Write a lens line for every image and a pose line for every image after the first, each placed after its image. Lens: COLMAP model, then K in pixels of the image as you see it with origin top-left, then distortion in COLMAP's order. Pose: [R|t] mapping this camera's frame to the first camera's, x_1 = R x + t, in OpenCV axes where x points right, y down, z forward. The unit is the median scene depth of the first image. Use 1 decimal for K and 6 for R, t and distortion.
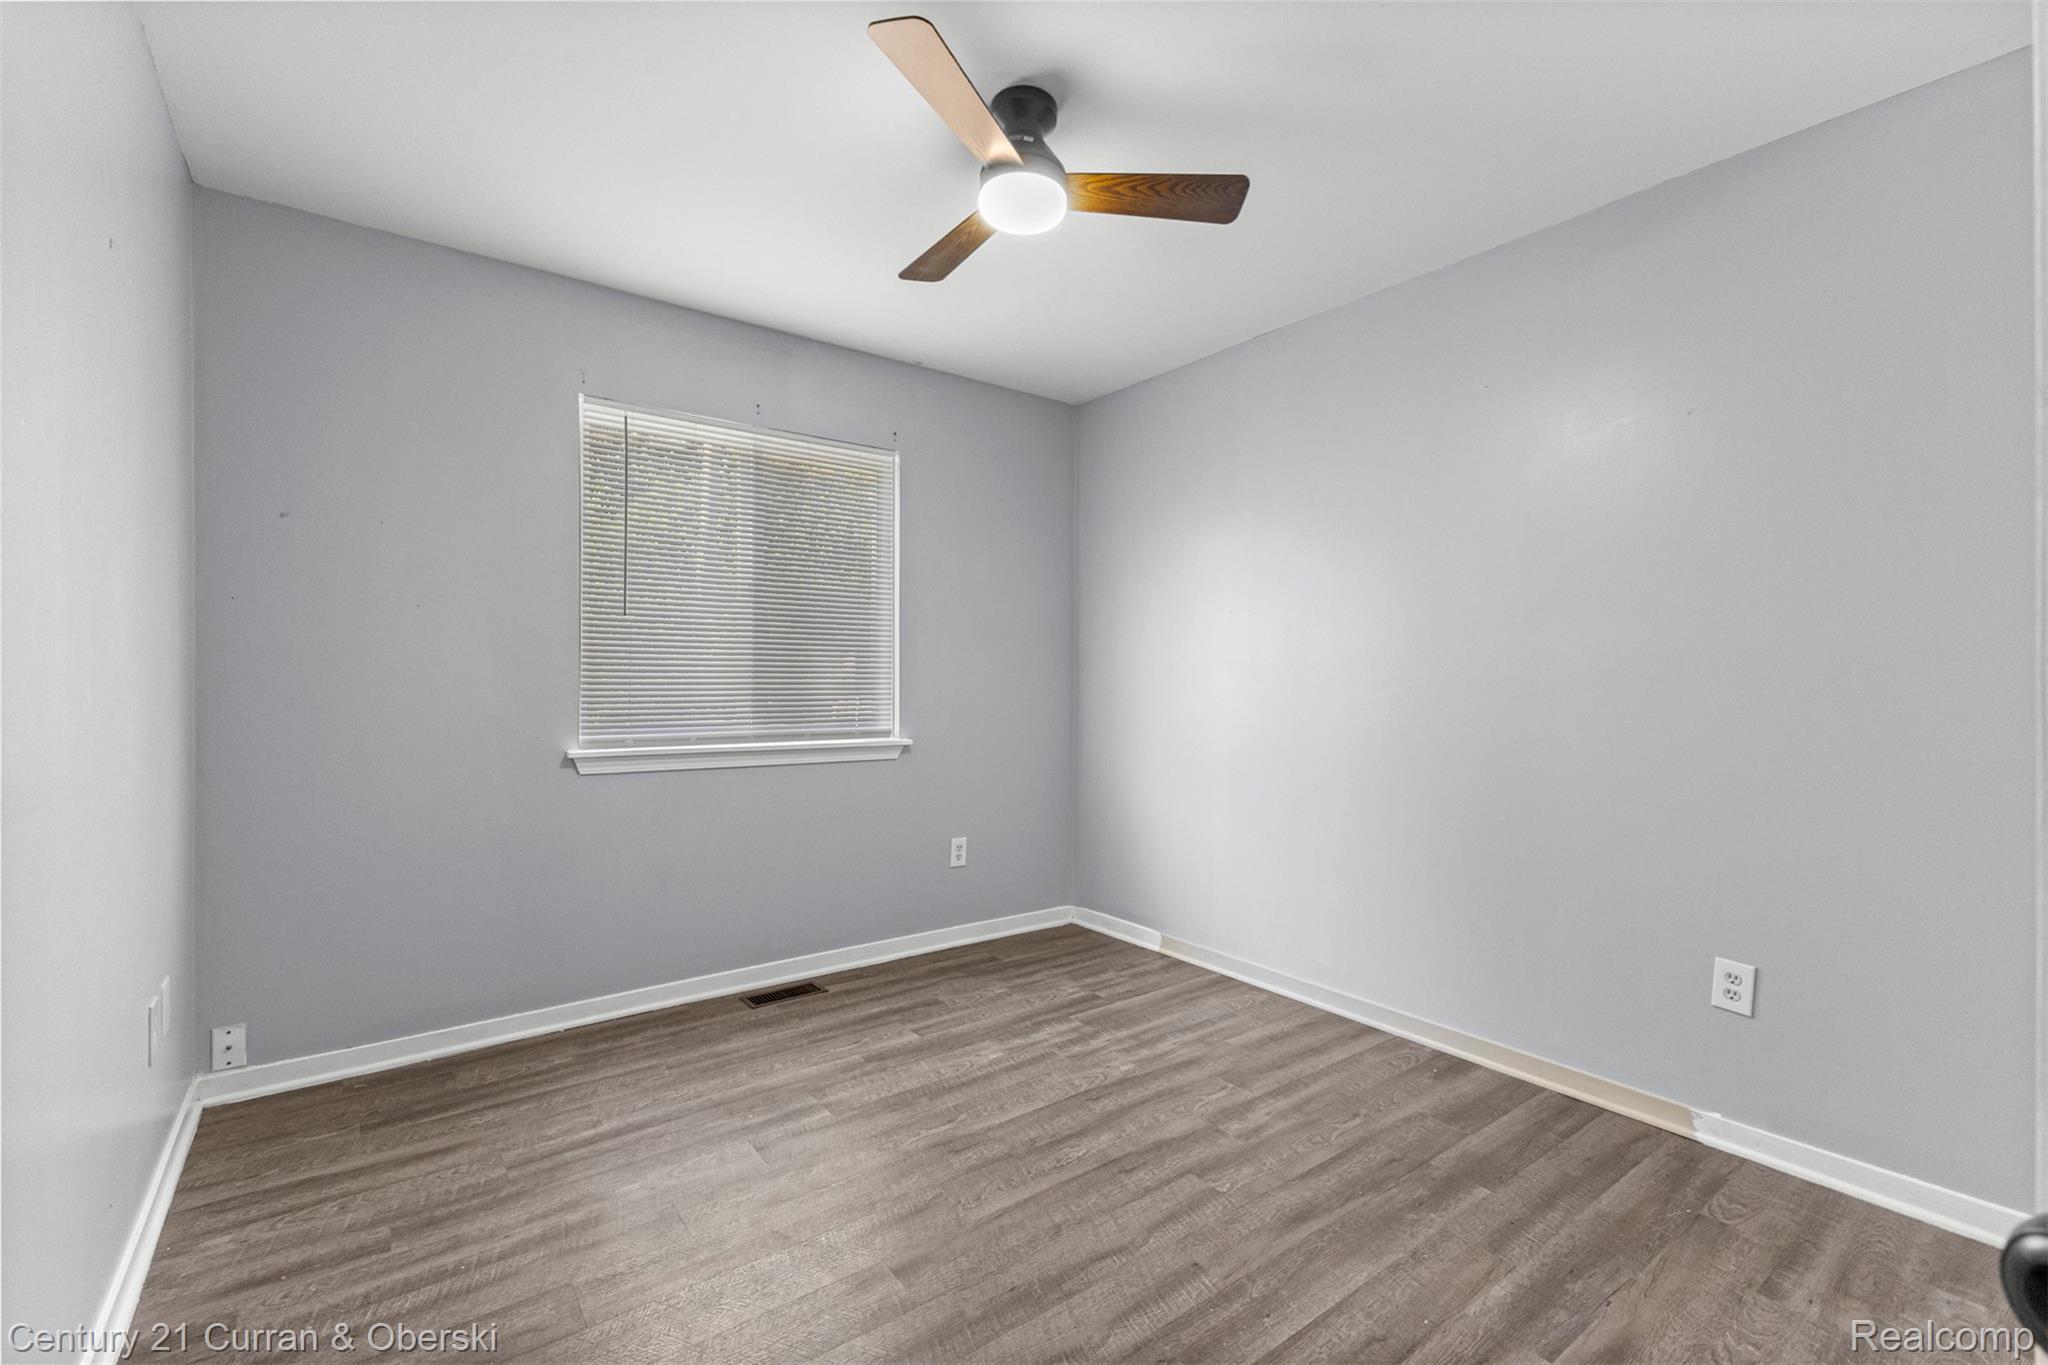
lens RADIAL K [[869.5, 0, 1028.9], [0, 869.5, 681.8], [0, 0, 1]] dist [0.000695, -0.000026]
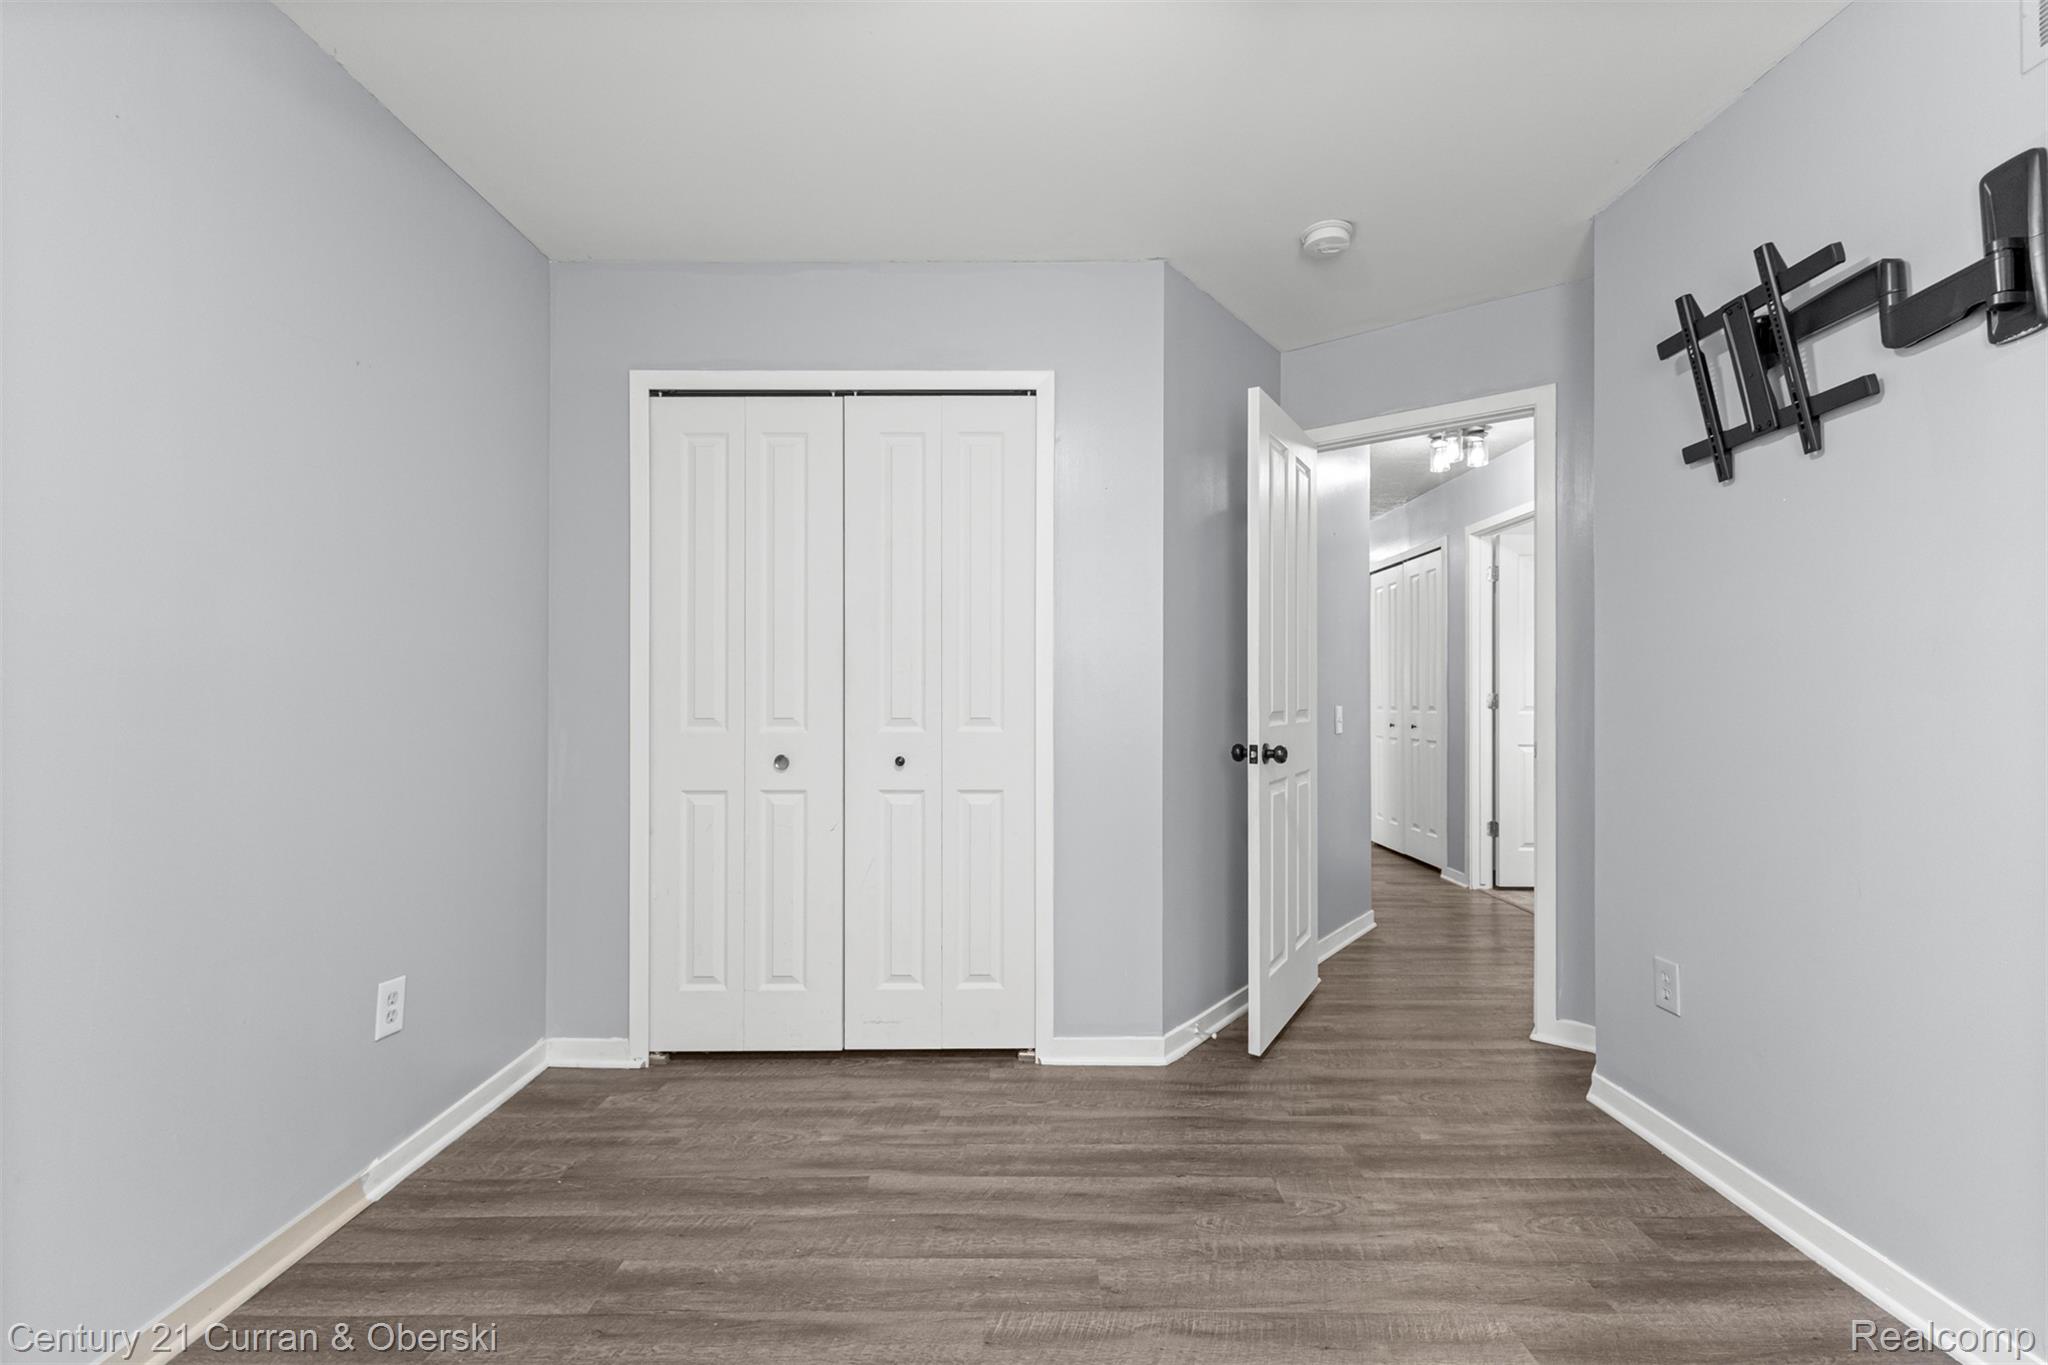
lens RADIAL K [[869.5, 0, 1028.9], [0, 869.5, 681.8], [0, 0, 1]] dist [0.000695, -0.000026]
pose [[-0.795488, 0.003059, 0.605962, -0.340445], [-0.002936, 0.999956, -0.008902, 0.009869], [-0.605962, -0.008860, -0.795444, 1.524561]]
